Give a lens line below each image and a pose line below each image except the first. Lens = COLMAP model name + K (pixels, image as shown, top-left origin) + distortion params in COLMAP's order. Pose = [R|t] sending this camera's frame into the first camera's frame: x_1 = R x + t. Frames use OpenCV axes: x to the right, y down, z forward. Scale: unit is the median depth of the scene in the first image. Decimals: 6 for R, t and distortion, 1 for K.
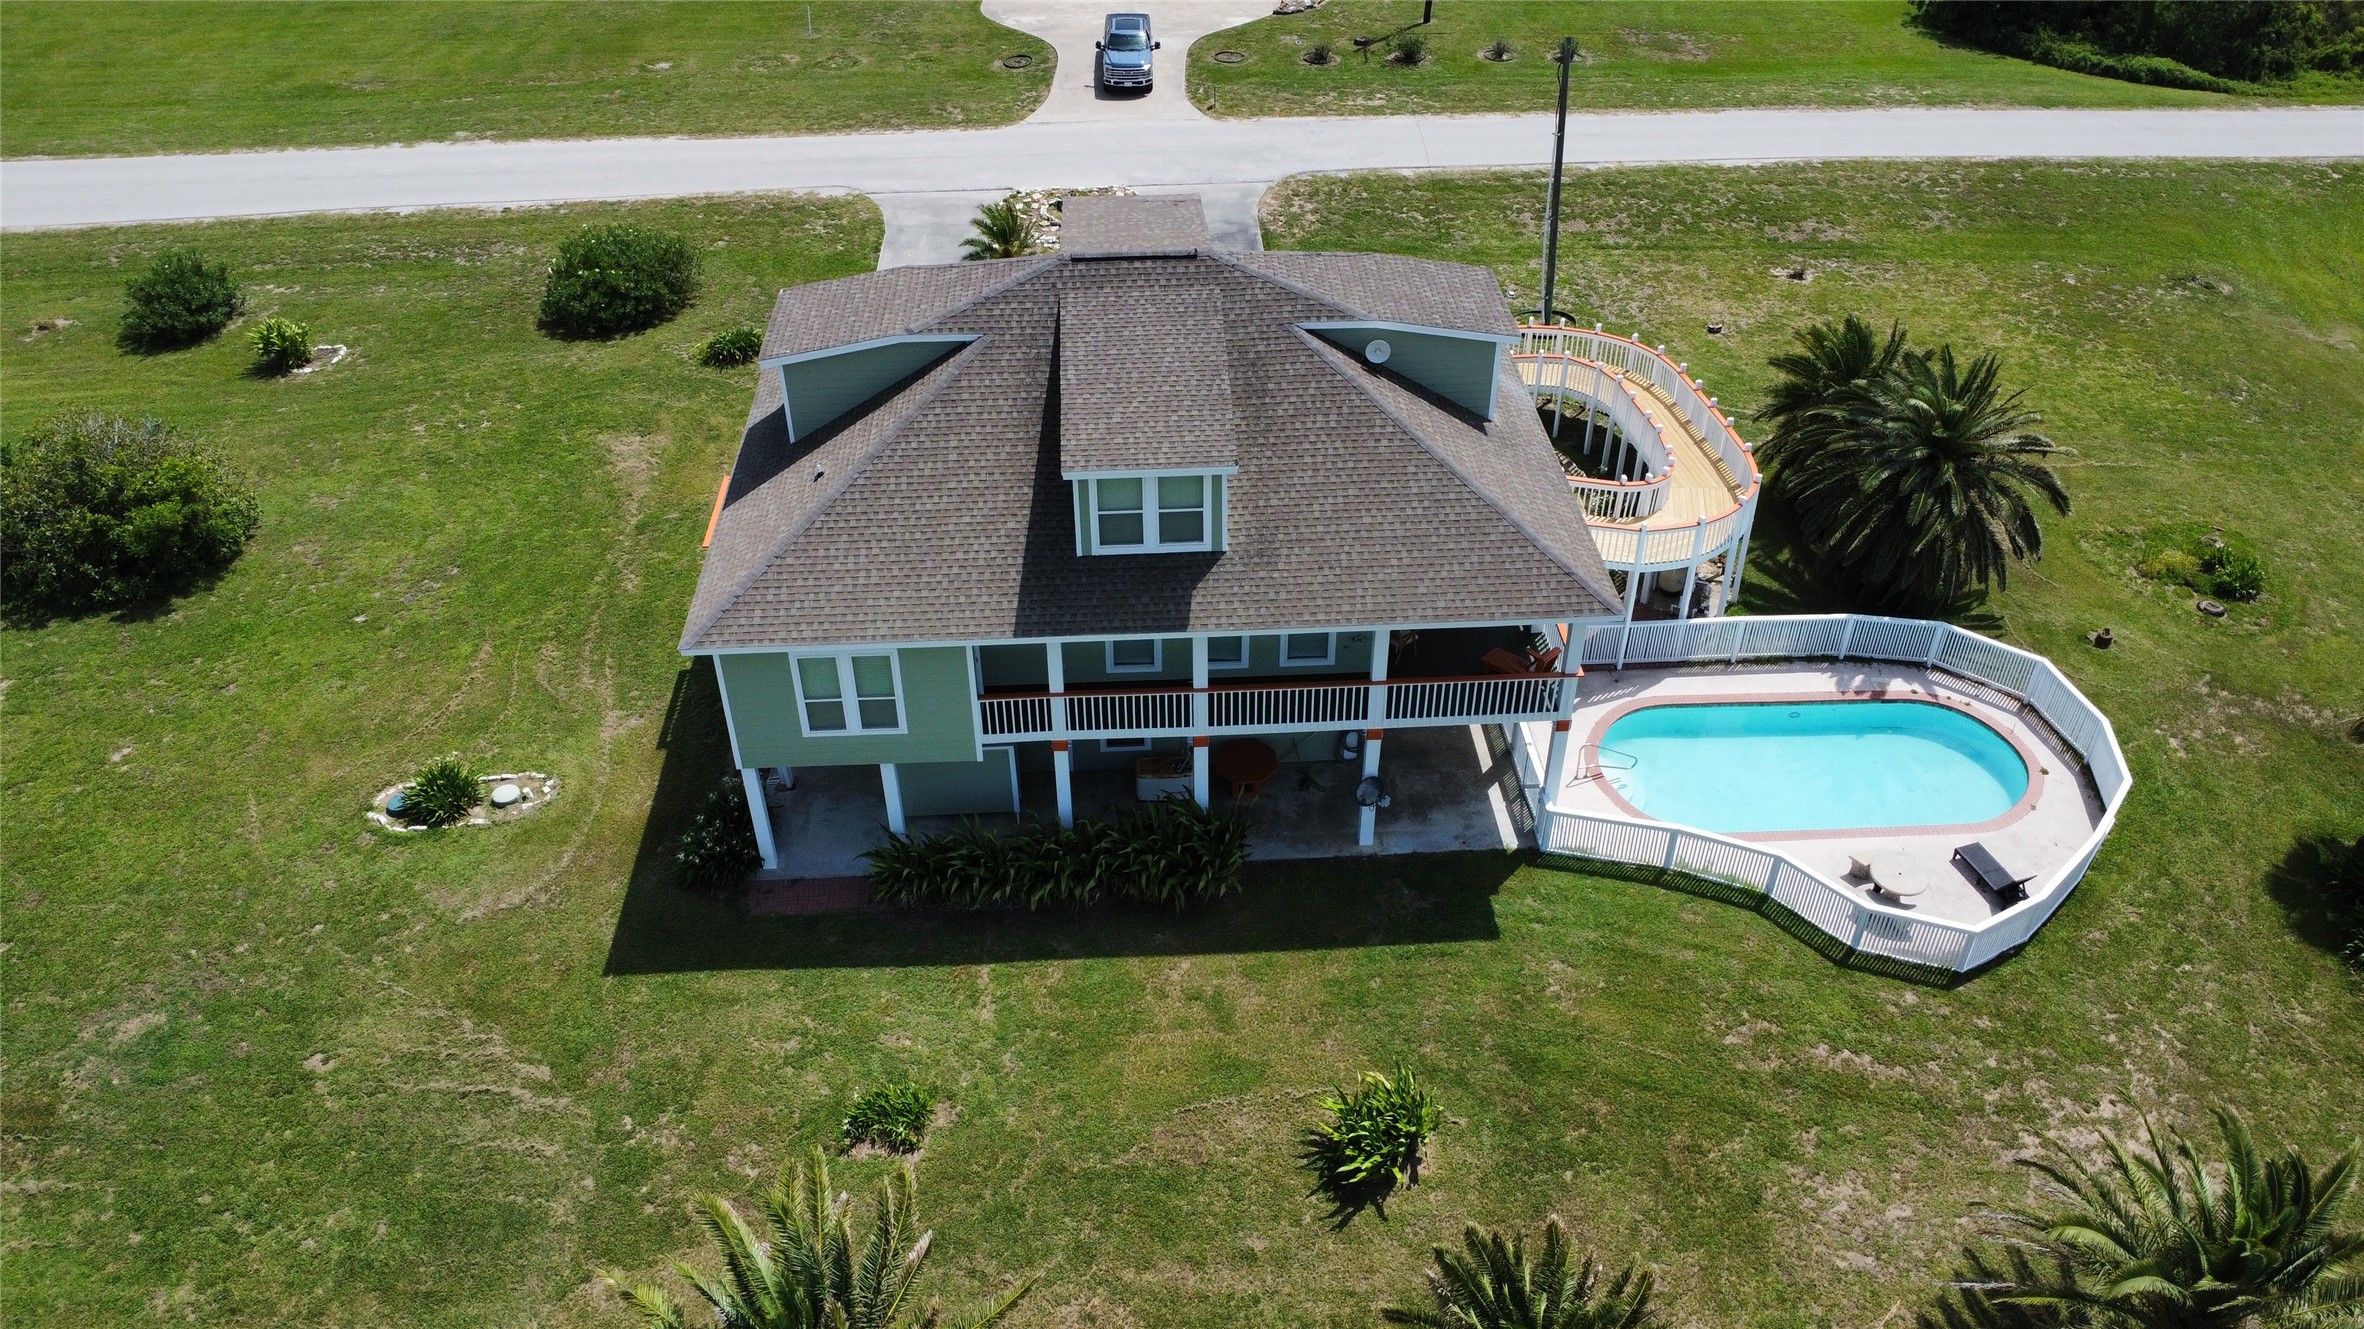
lens RADIAL K [[1715.4, 0, 1169.7], [0, 1715.4, 647.9], [0, 0, 1]] dist [-0.028811, -0.005666]
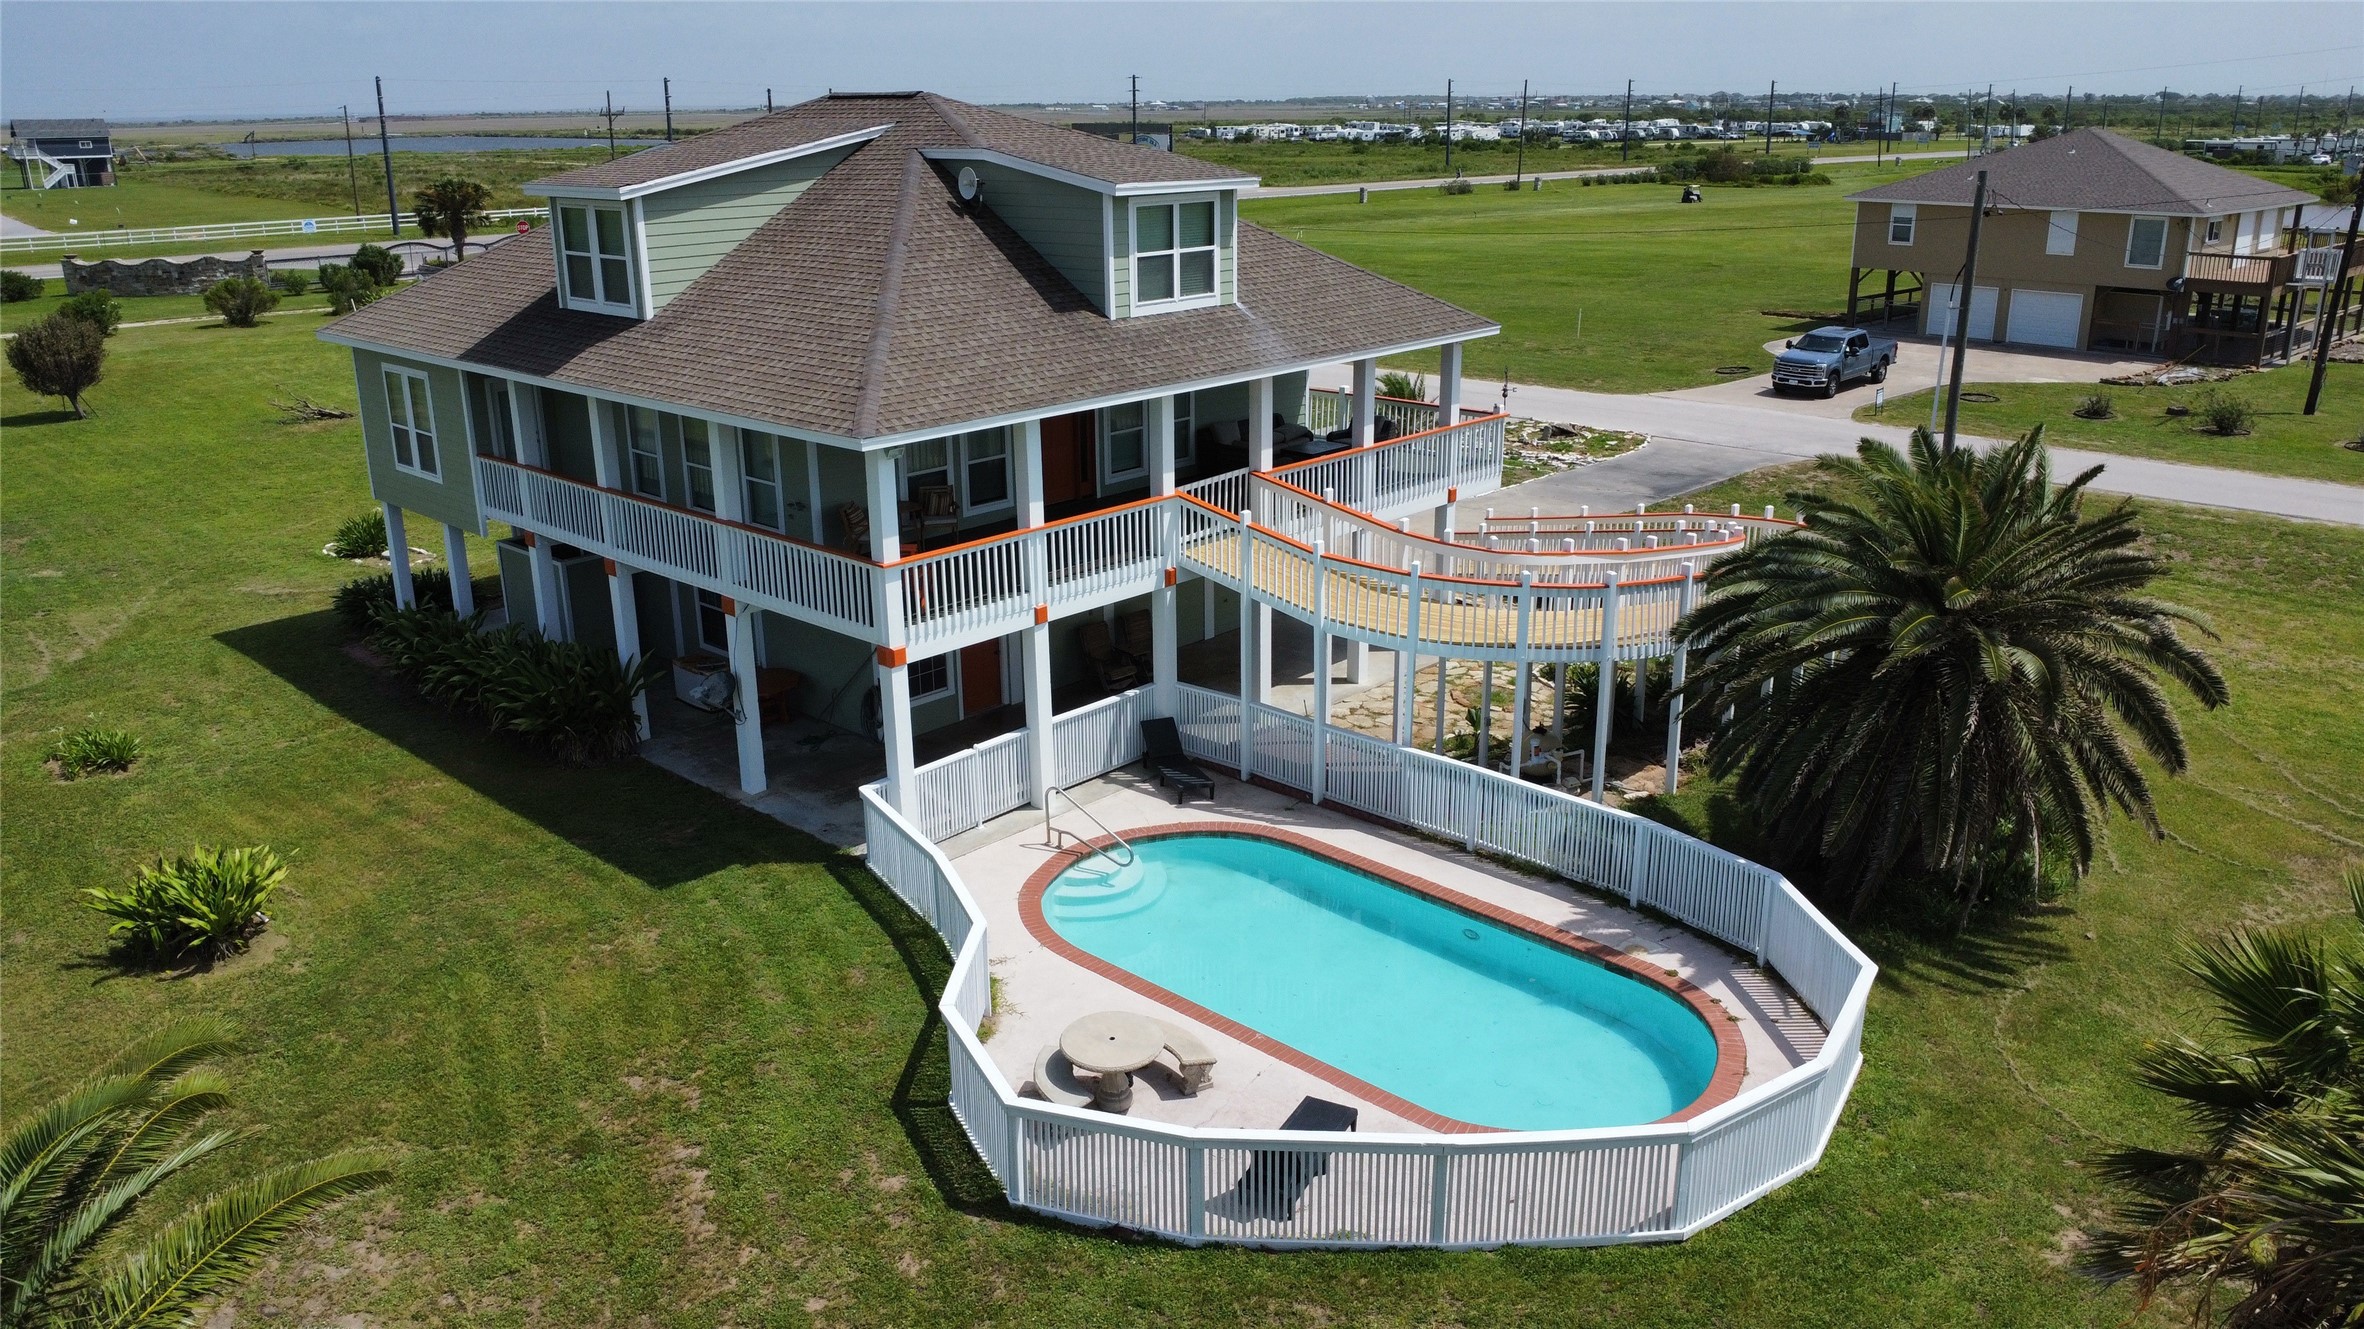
lens RADIAL K [[1715.4, 0, 1171.1], [0, 1715.4, 656.1], [0, 0, 1]] dist [-0.028811, -0.005666]
pose [[0.695495, 0.225983, -0.682069, 0.707624], [-0.431801, 0.890177, -0.145368, 0.087101], [0.574312, 0.395621, 0.716694, 0.526611]]
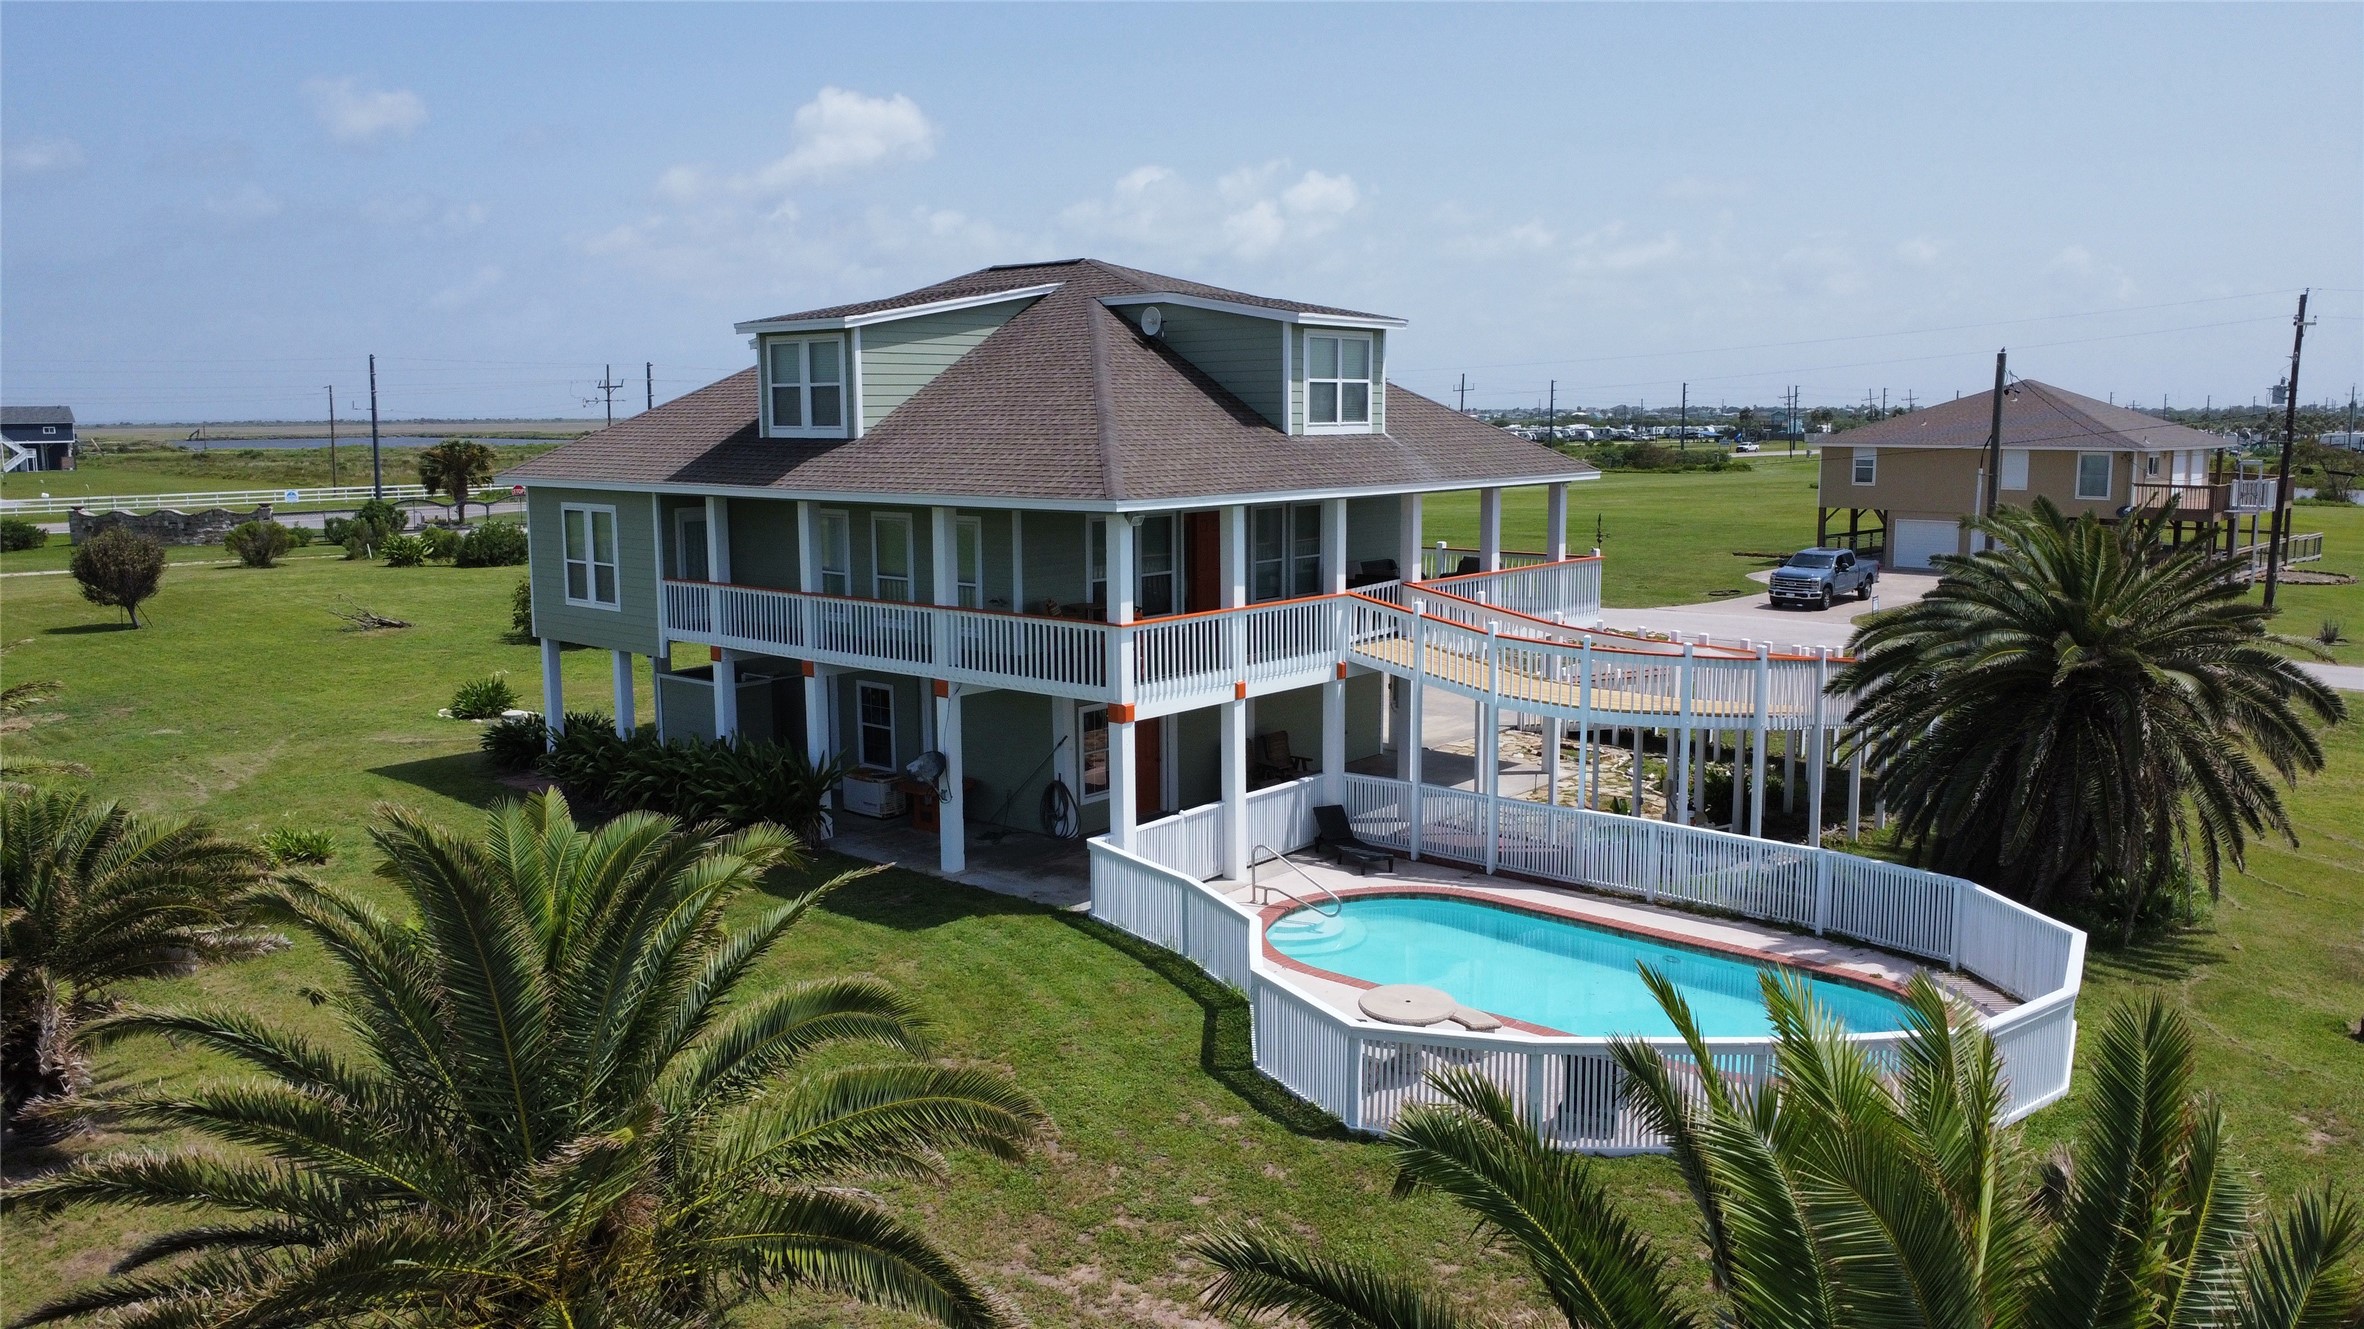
lens RADIAL K [[1715.4, 0, 1170.6], [0, 1715.4, 656.3], [0, 0, 1]] dist [-0.028811, -0.005666]
pose [[0.726045, 0.104155, -0.679714, 0.680553], [-0.417752, 0.851957, -0.315678, 0.226008], [0.546208, 0.513148, 0.662070, 0.468491]]
